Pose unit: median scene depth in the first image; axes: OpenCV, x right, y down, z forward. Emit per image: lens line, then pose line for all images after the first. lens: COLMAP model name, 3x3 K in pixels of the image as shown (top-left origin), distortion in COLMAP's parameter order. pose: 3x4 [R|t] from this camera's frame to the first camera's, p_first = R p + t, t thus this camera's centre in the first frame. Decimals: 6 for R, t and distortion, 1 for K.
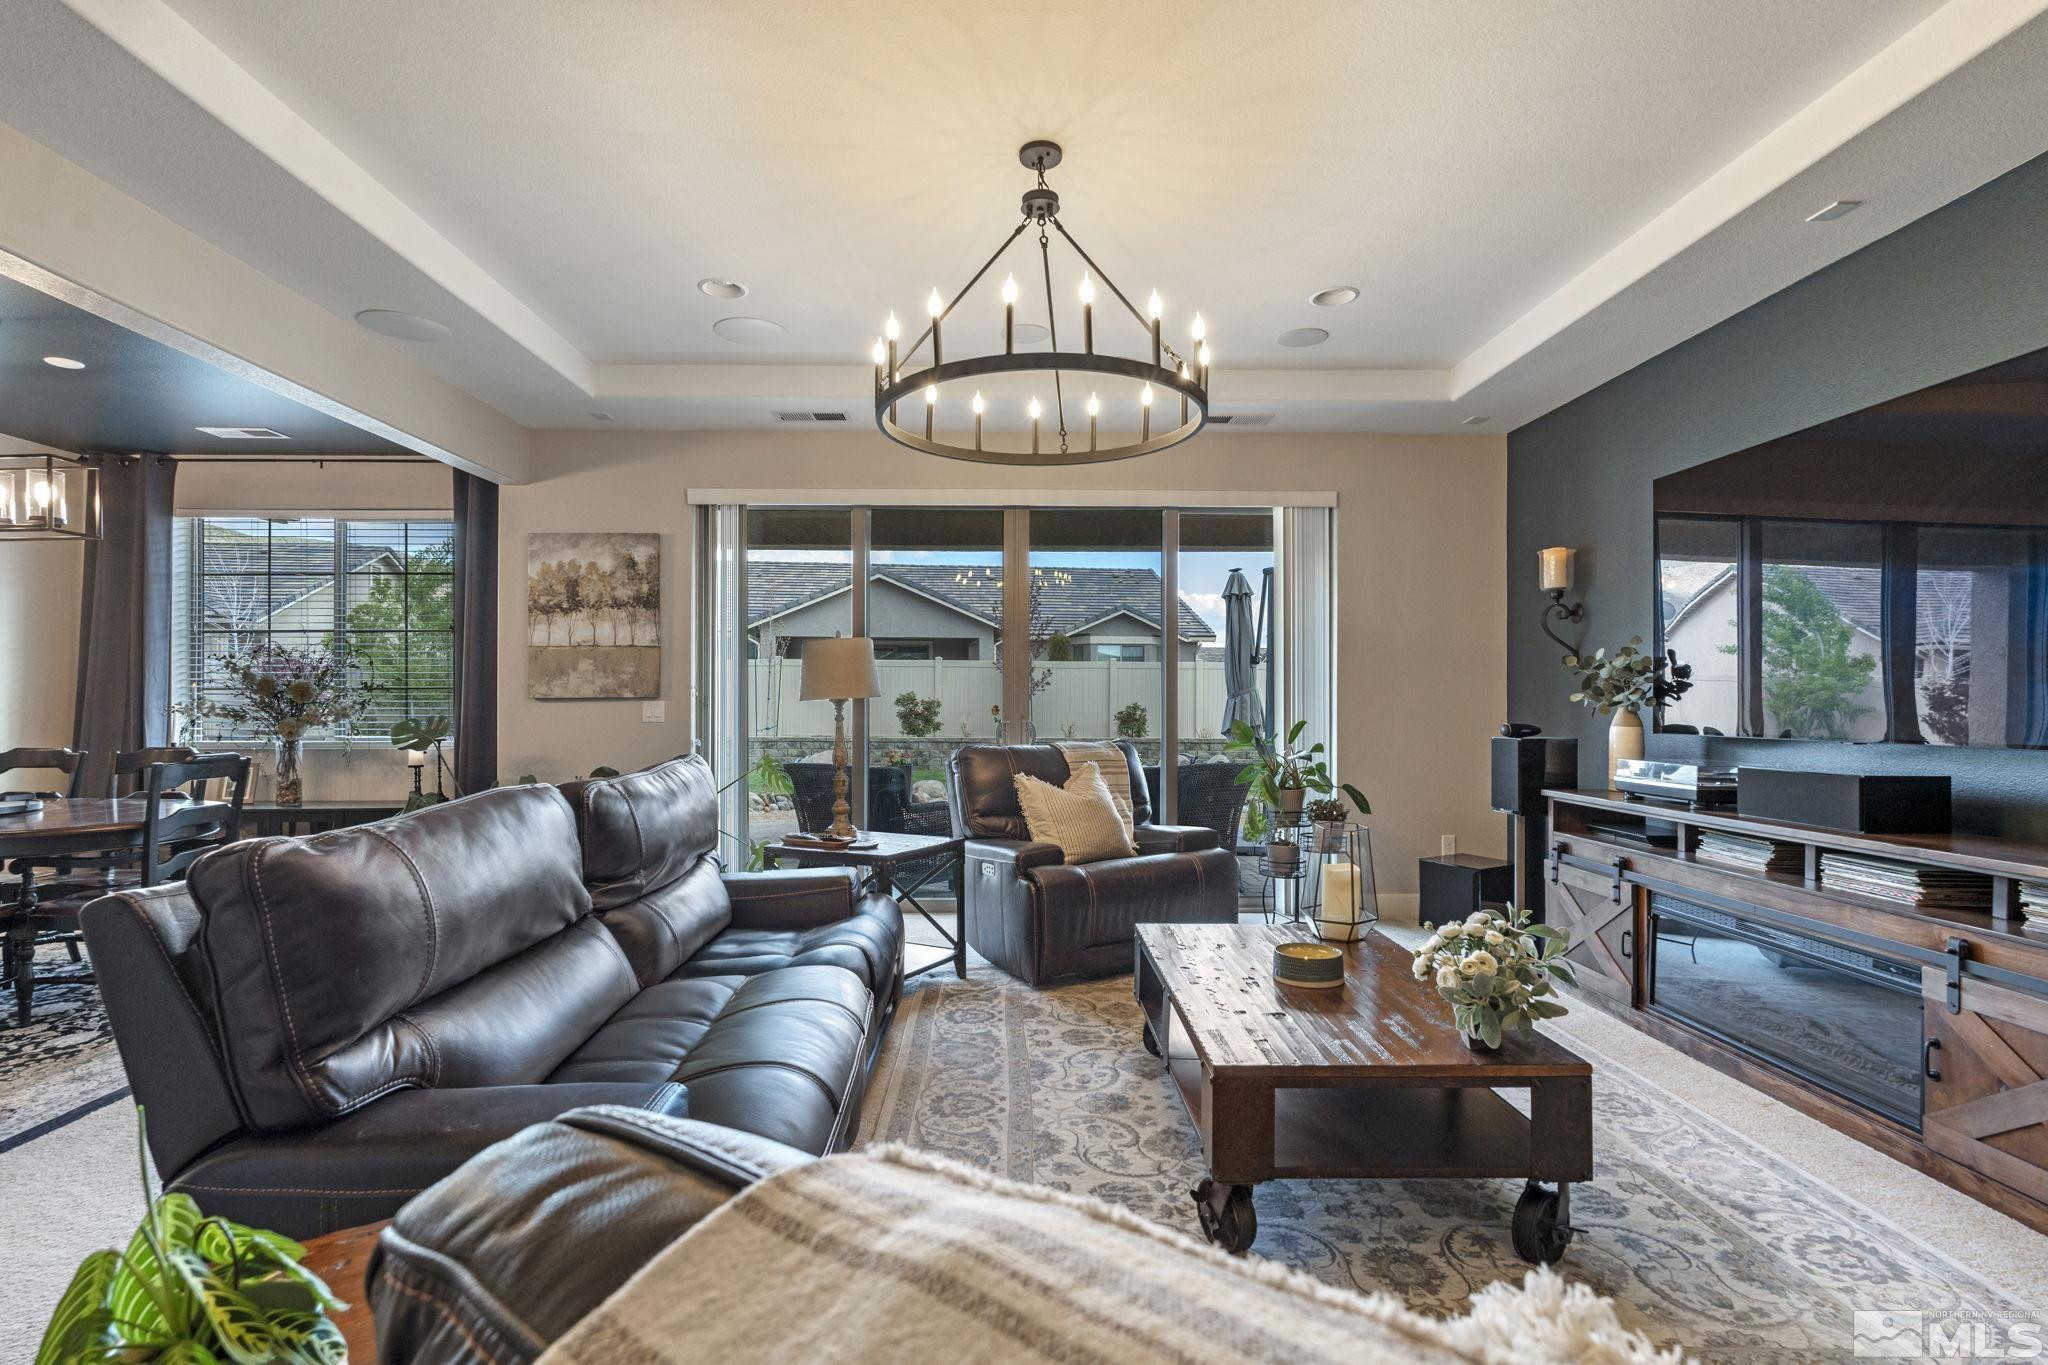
lens RADIAL K [[990.9, 0, 1015.8], [0, 990.9, 702.5], [0, 0, 1]] dist [-0.003975, 0.000519]
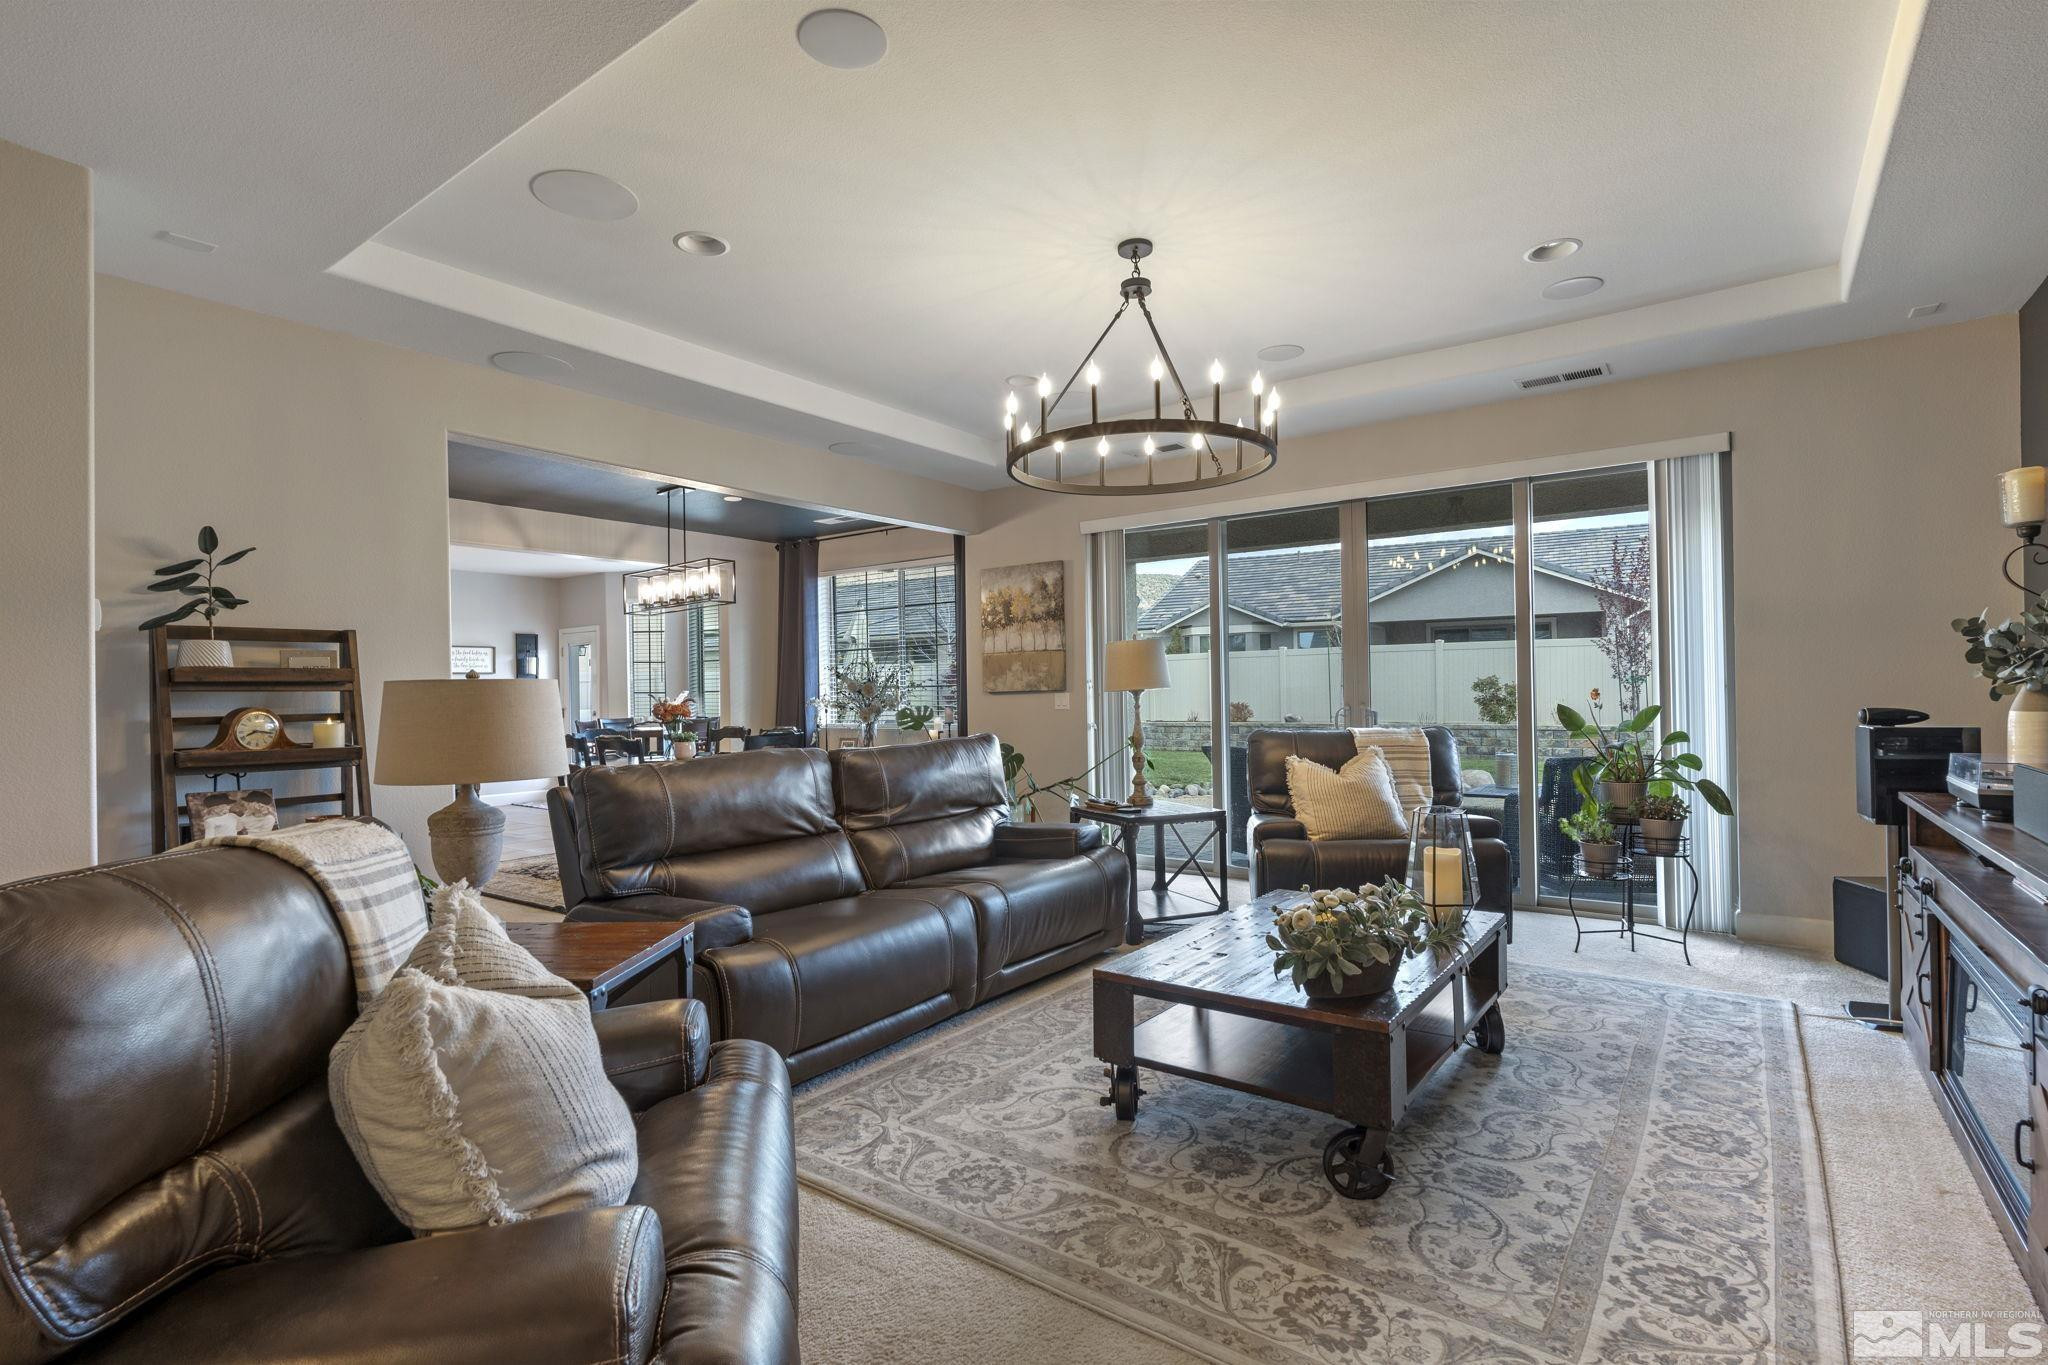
lens RADIAL K [[1001.4, 0, 1015.8], [0, 1001.4, 692.1], [0, 0, 1]] dist [0.002137, 0.000528]
pose [[0.788405, -0.014660, -0.614982, 0.379469], [0.016456, 0.999861, -0.002738, -0.000042], [0.614937, -0.007961, 0.788536, -0.045757]]
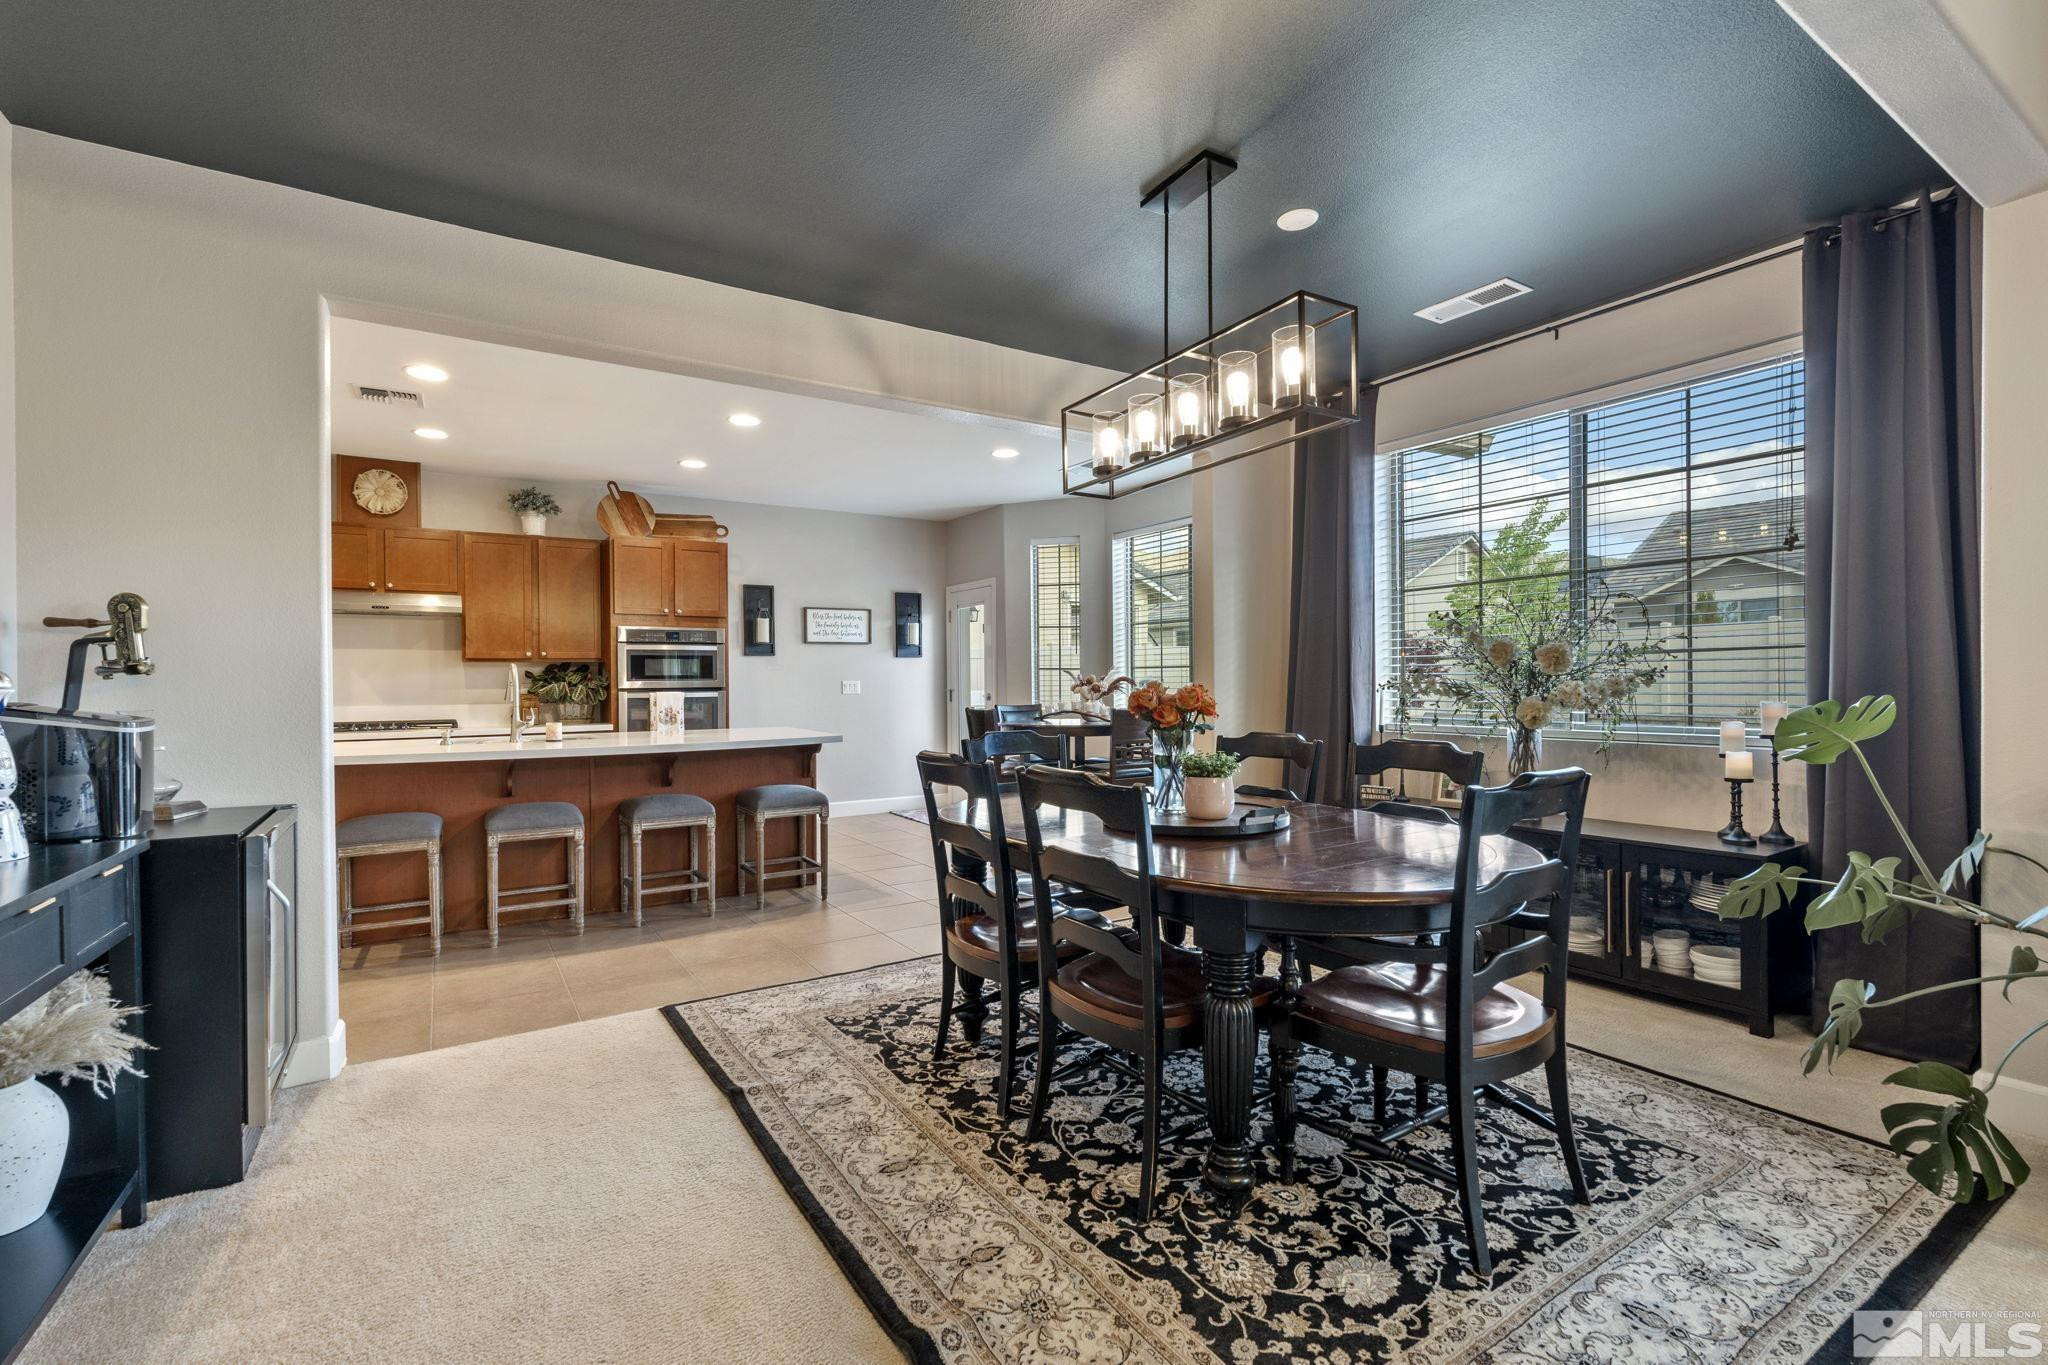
lens RADIAL K [[881.9, 0, 1035.8], [0, 881.9, 677.4], [0, 0, 1]] dist [-0.000798, -0.000124]
pose [[0.545902, -0.007281, -0.837817, -0.419264], [0.009087, 0.999955, -0.002769, 0.000675], [0.837800, -0.006101, 0.545944, 0.380044]]
